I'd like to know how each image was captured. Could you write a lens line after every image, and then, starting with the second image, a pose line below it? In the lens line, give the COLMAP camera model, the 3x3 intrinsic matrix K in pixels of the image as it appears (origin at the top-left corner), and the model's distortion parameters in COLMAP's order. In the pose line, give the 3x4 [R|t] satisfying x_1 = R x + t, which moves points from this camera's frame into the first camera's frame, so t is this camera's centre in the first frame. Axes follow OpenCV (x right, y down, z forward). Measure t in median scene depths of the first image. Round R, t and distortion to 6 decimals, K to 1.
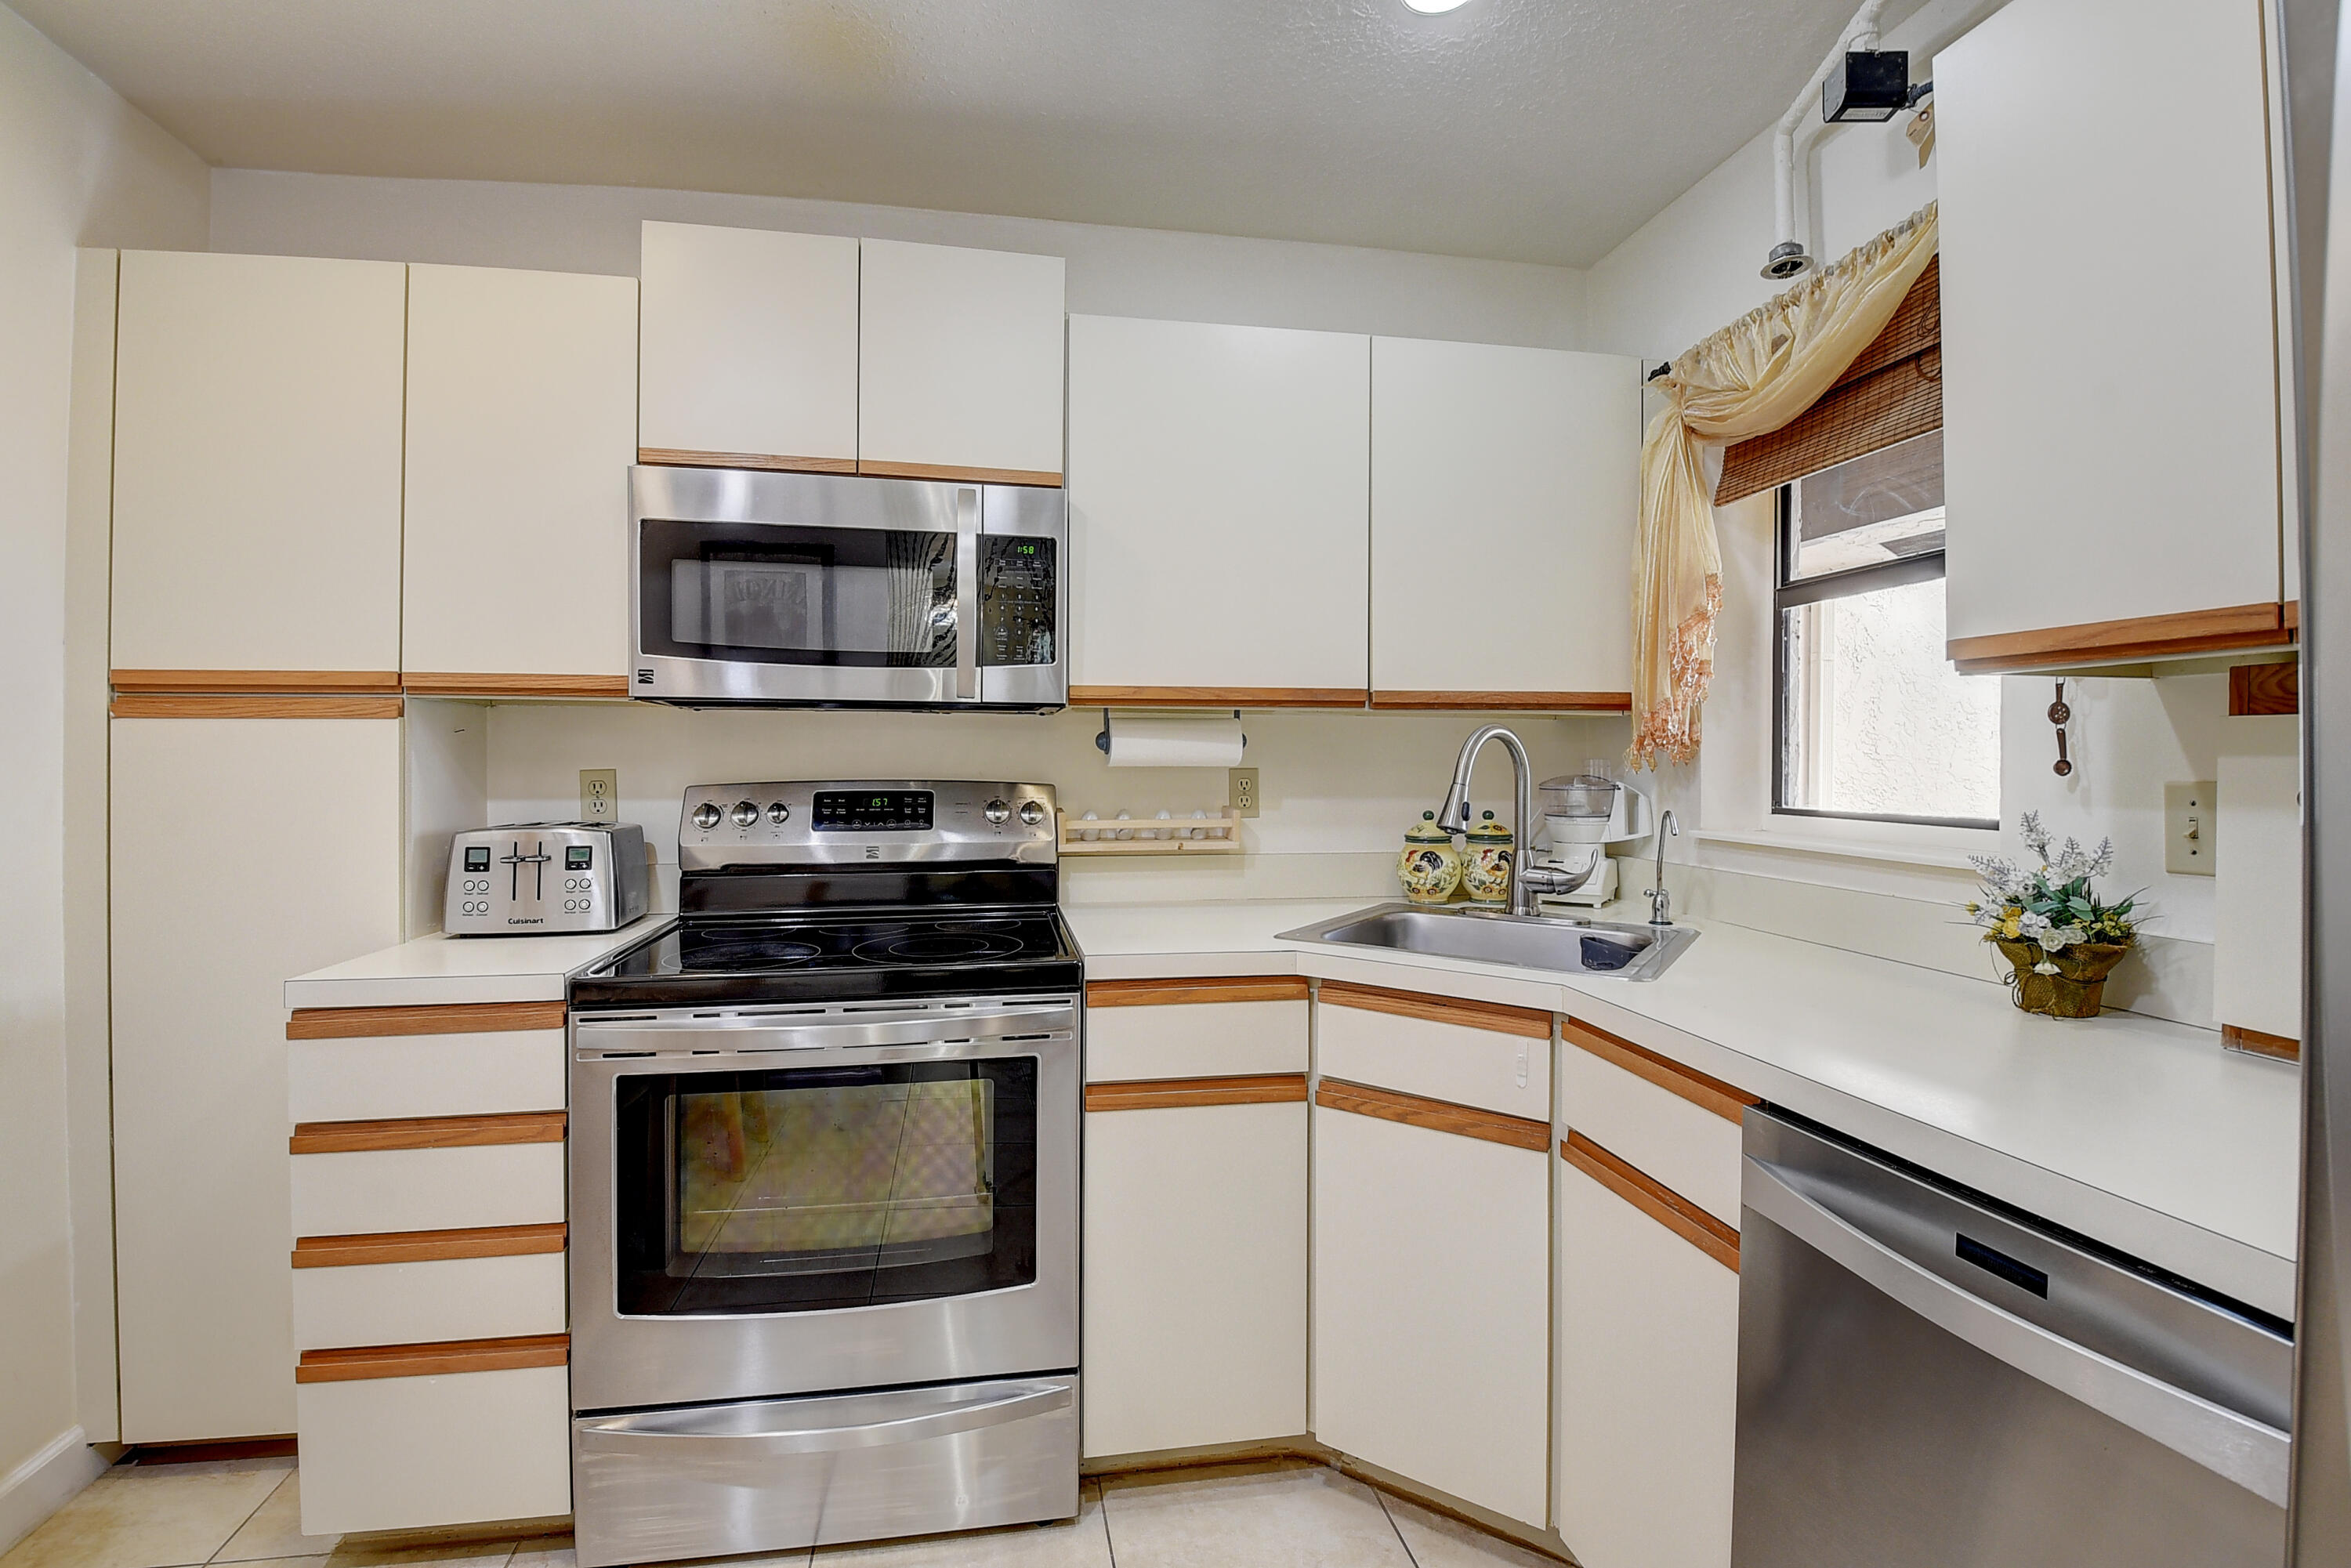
lens RADIAL K [[1031.4, 0, 1169.5], [0, 1031.4, 751.5], [0, 0, 1]] dist [-0.006491, -0.011741]
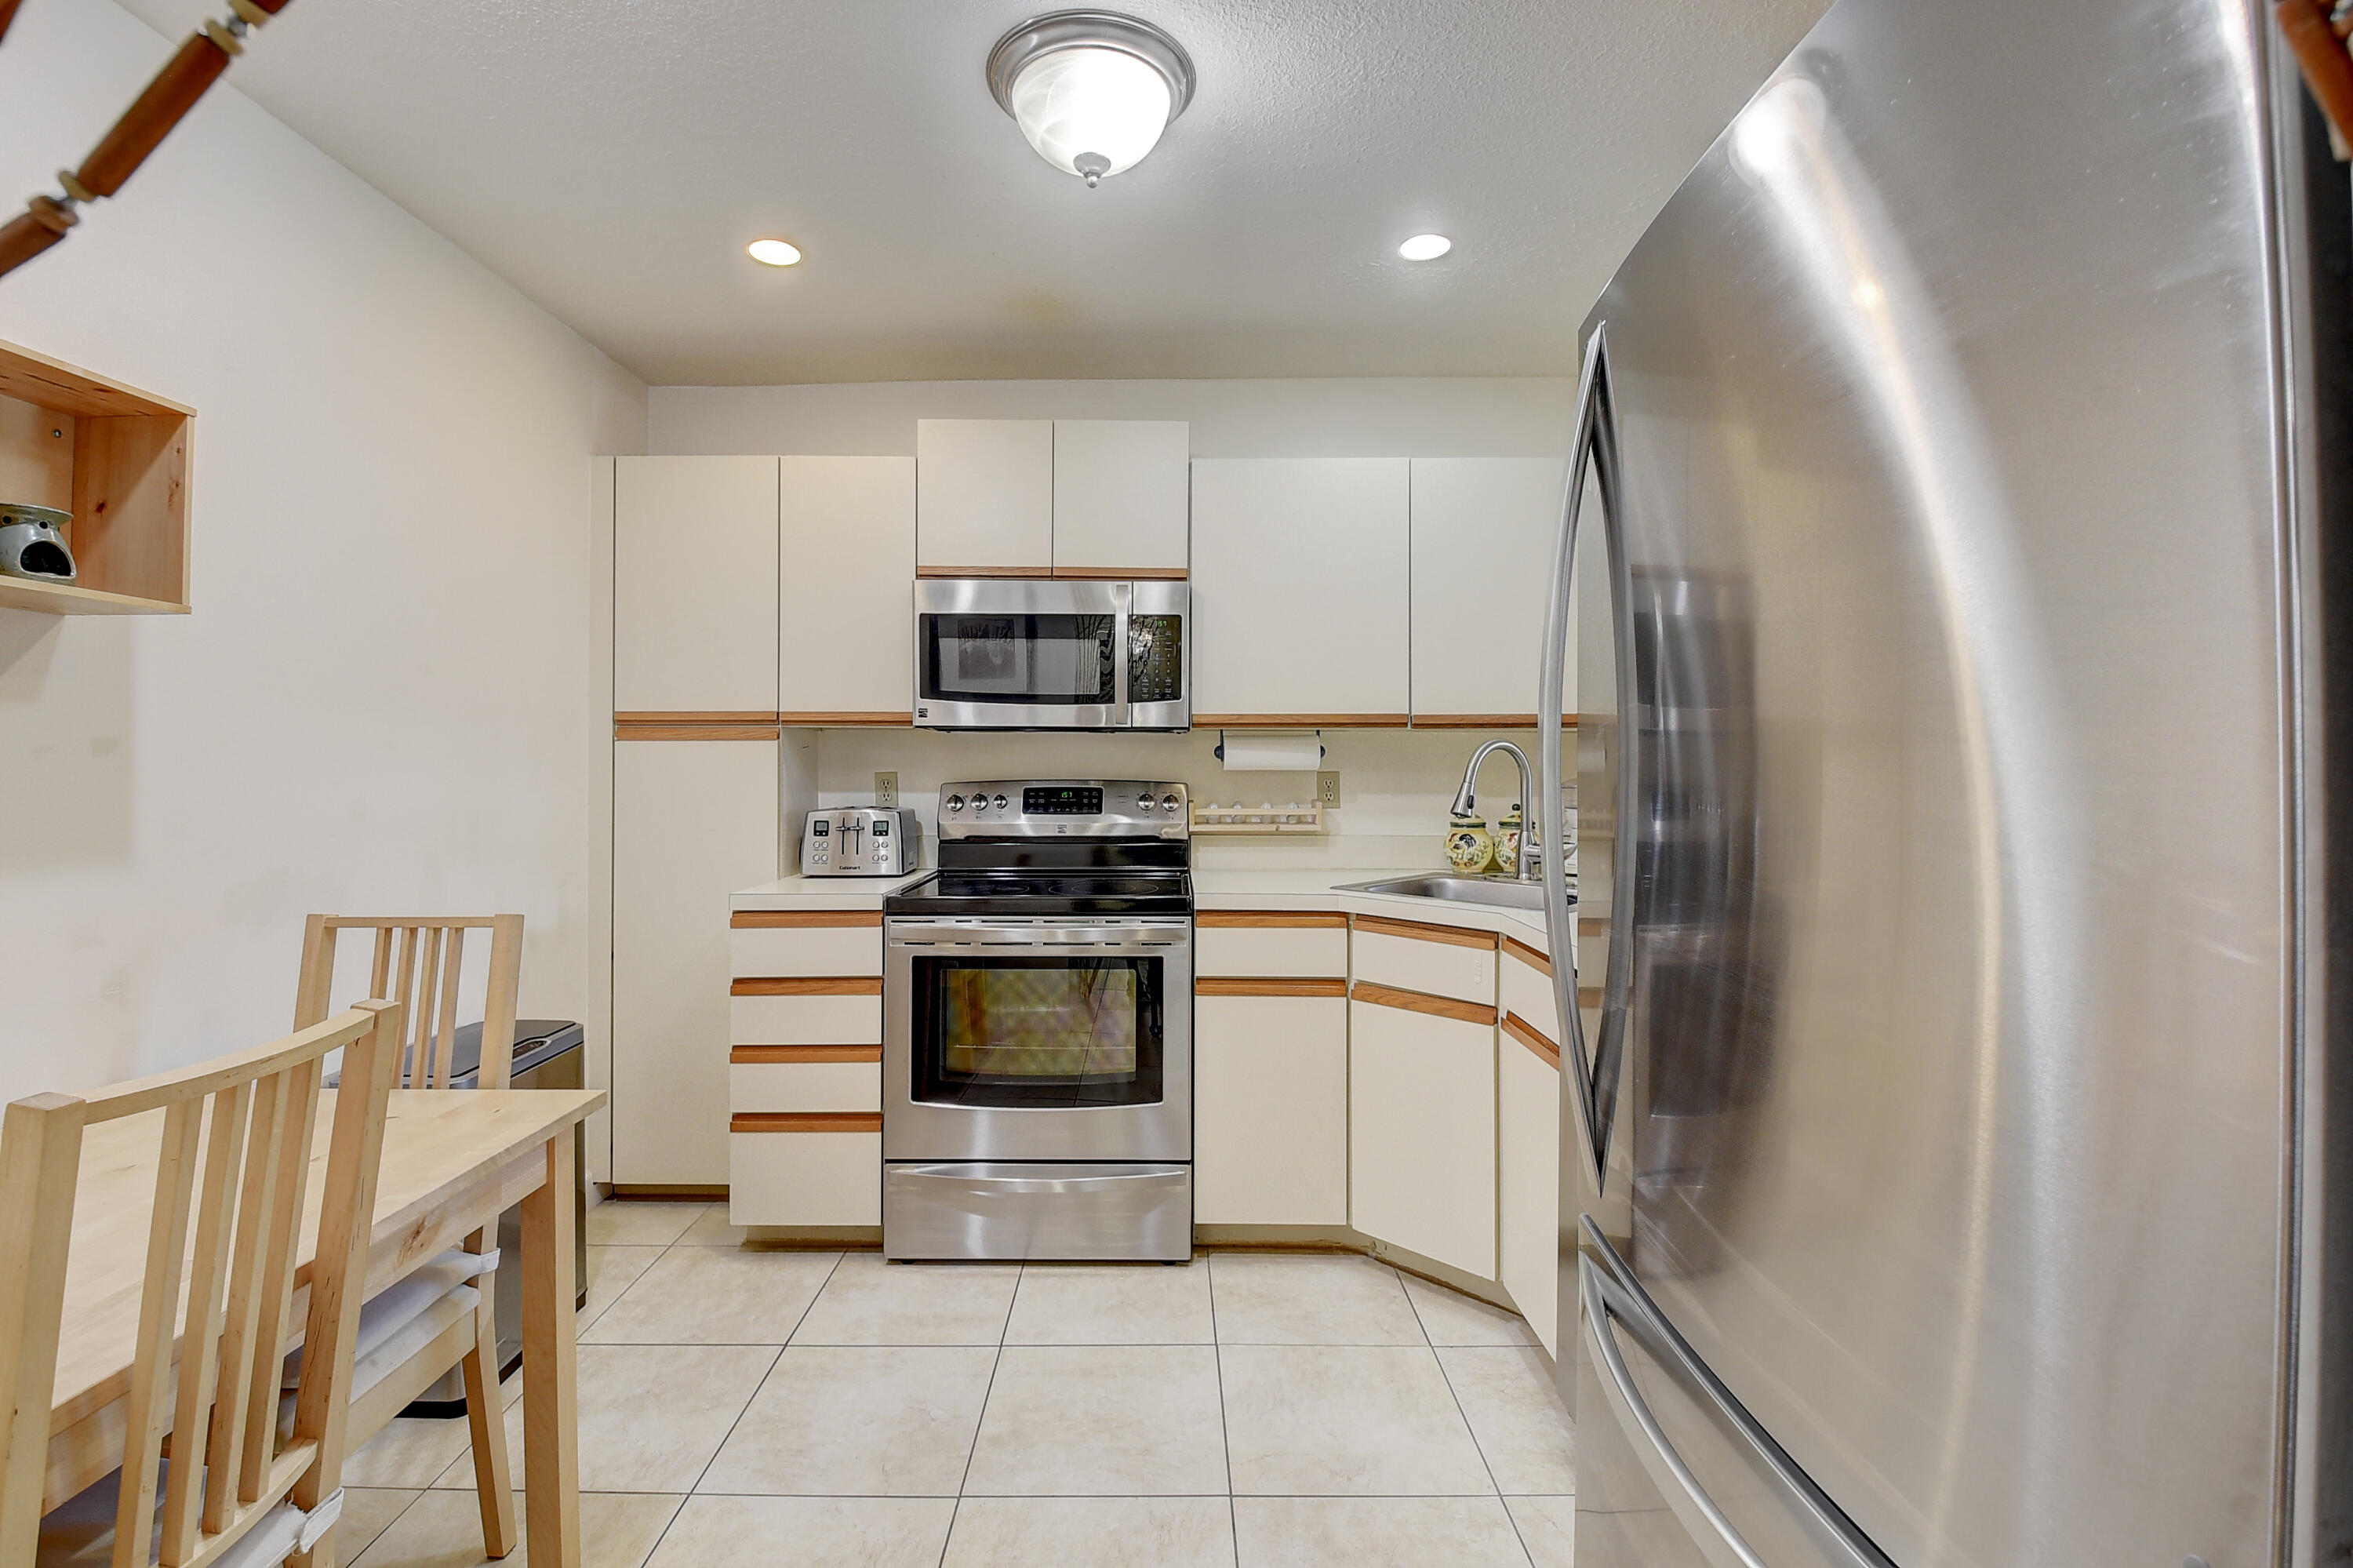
lens RADIAL K [[1032.3, 0, 1169.9], [0, 1032.3, 747.0], [0, 0, 1]] dist [-0.006491, -0.011741]
pose [[0.983617, -0.004633, -0.180212, 0.145115], [0.002452, 0.999921, -0.012321, 0.000167], [0.180255, 0.011678, 0.983551, -0.474416]]
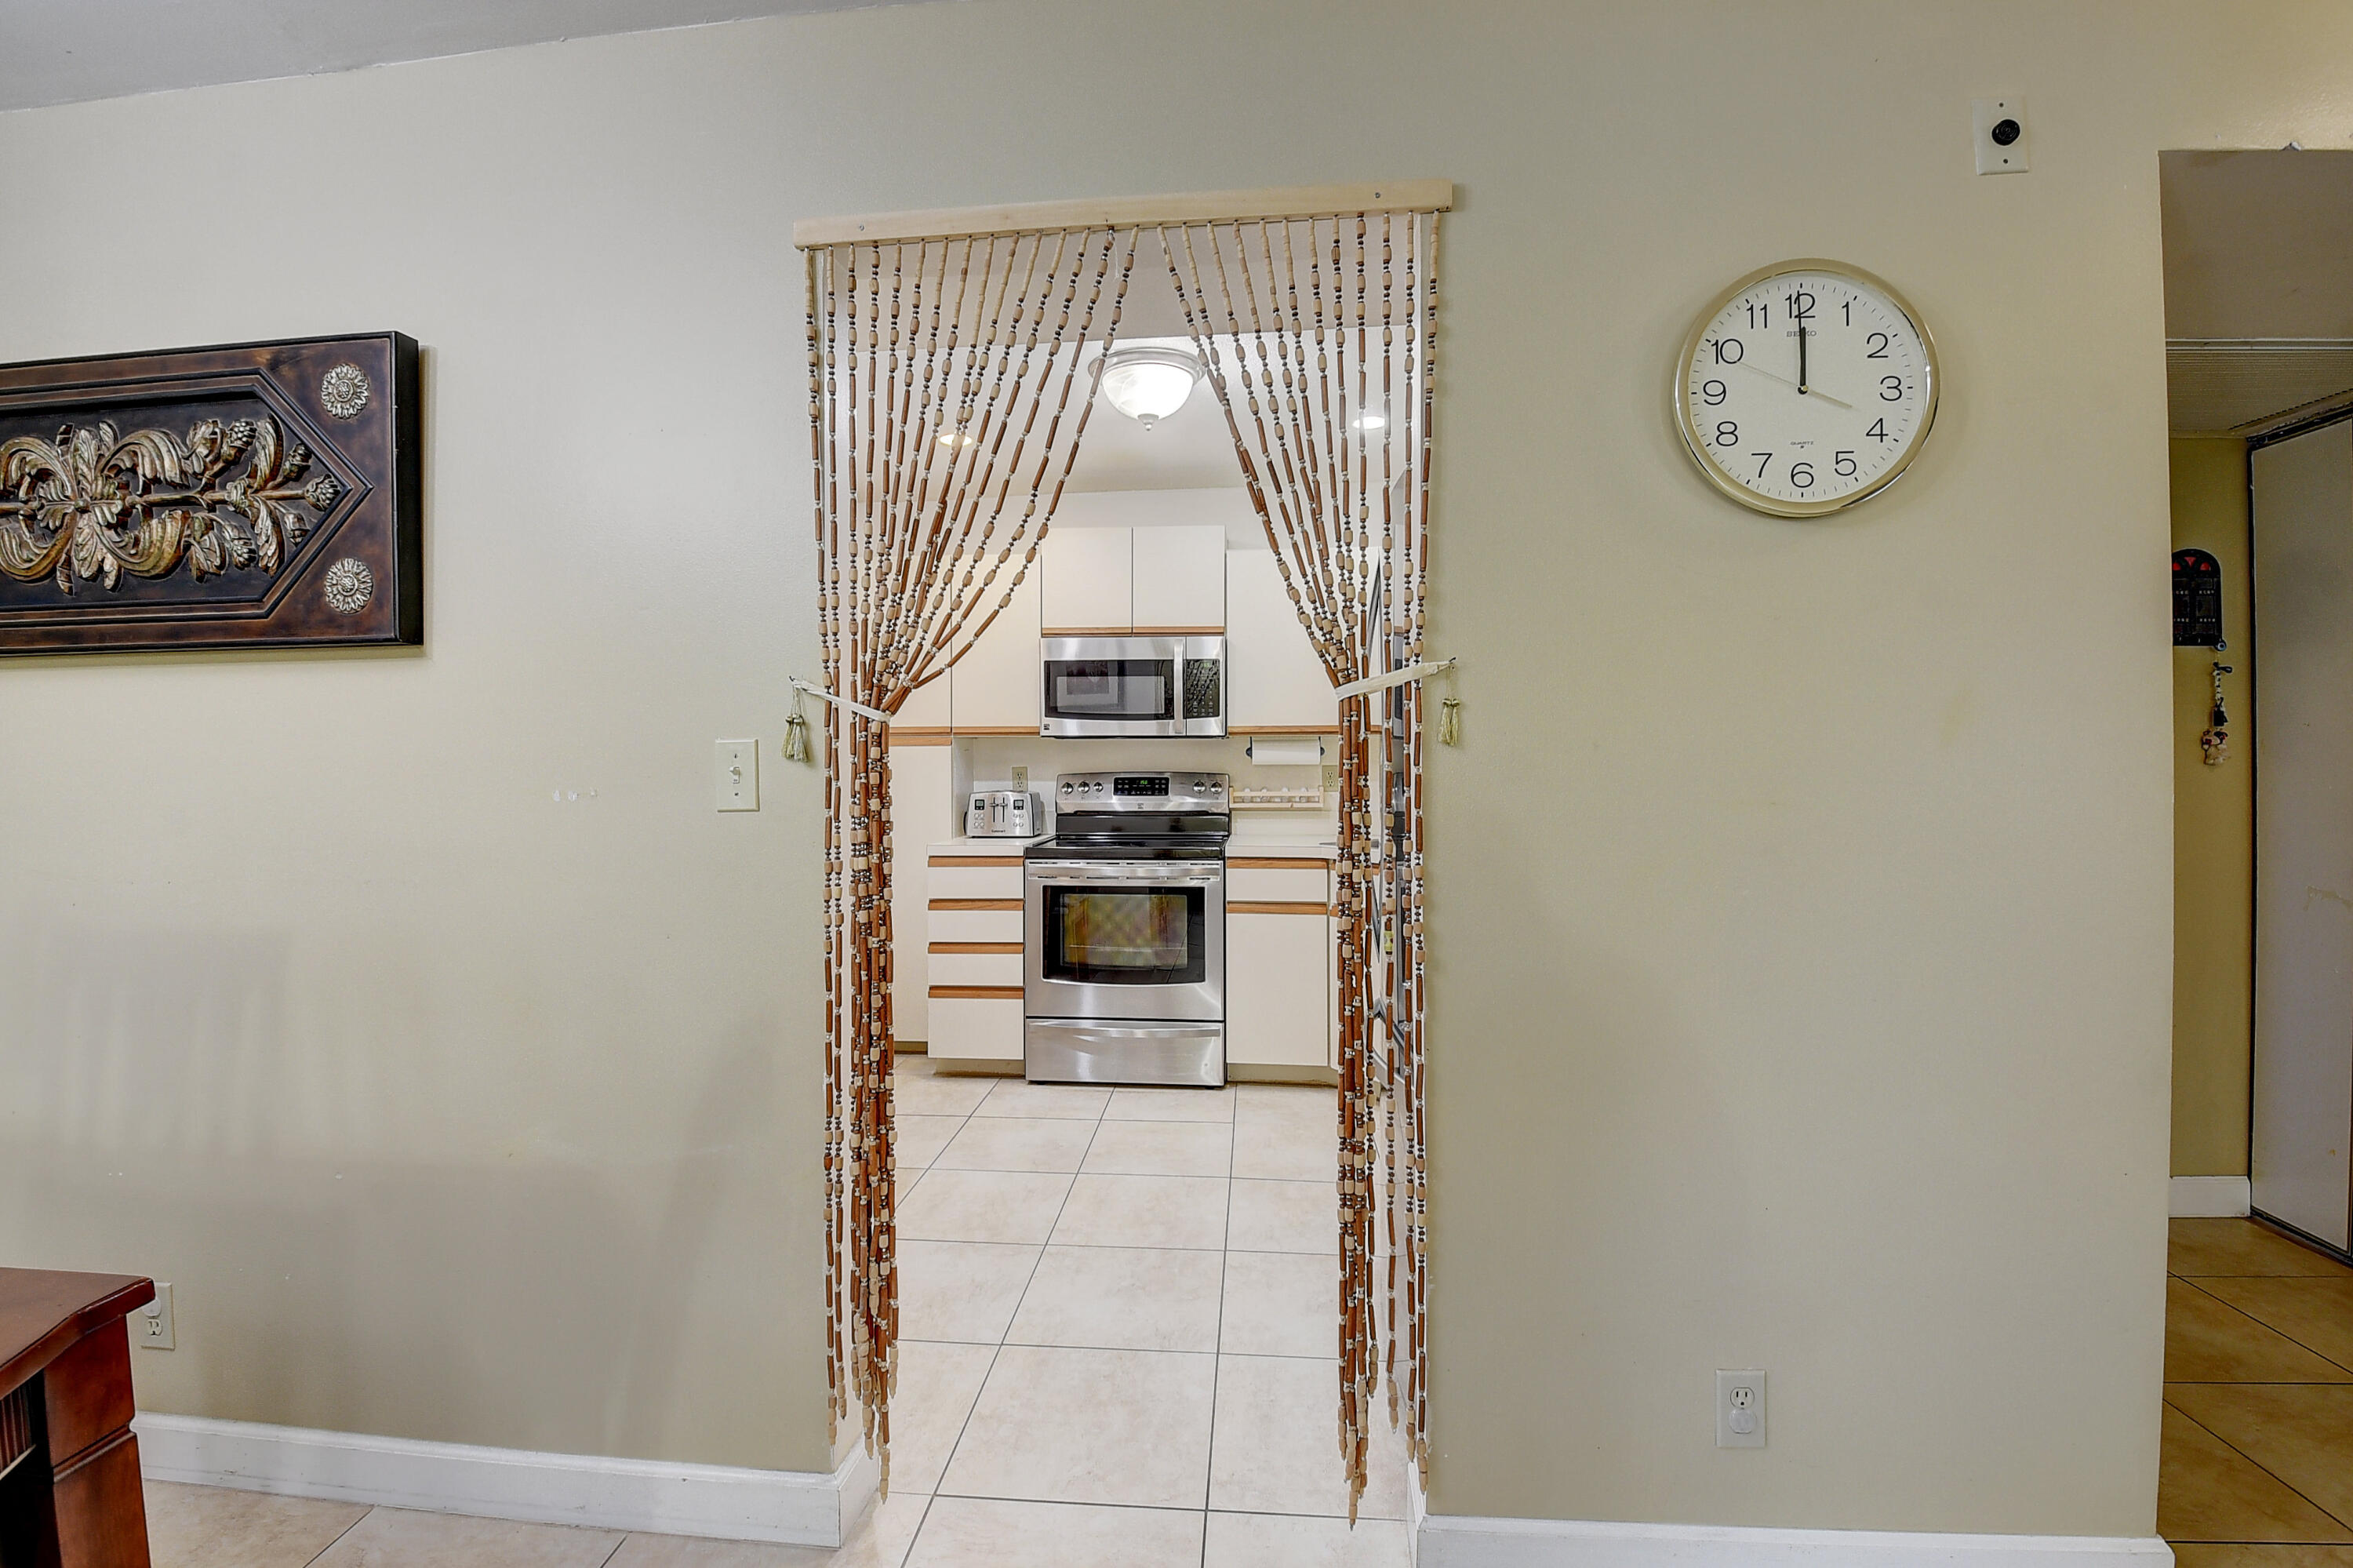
lens RADIAL K [[1032.3, 0, 1163.7], [0, 1032.3, 752.4], [0, 0, 1]] dist [-0.006491, -0.011741]
pose [[0.961004, -0.008266, -0.276411, 0.392299], [0.007454, 0.999964, -0.003990, -0.002931], [0.276435, 0.001774, 0.961031, -1.166740]]
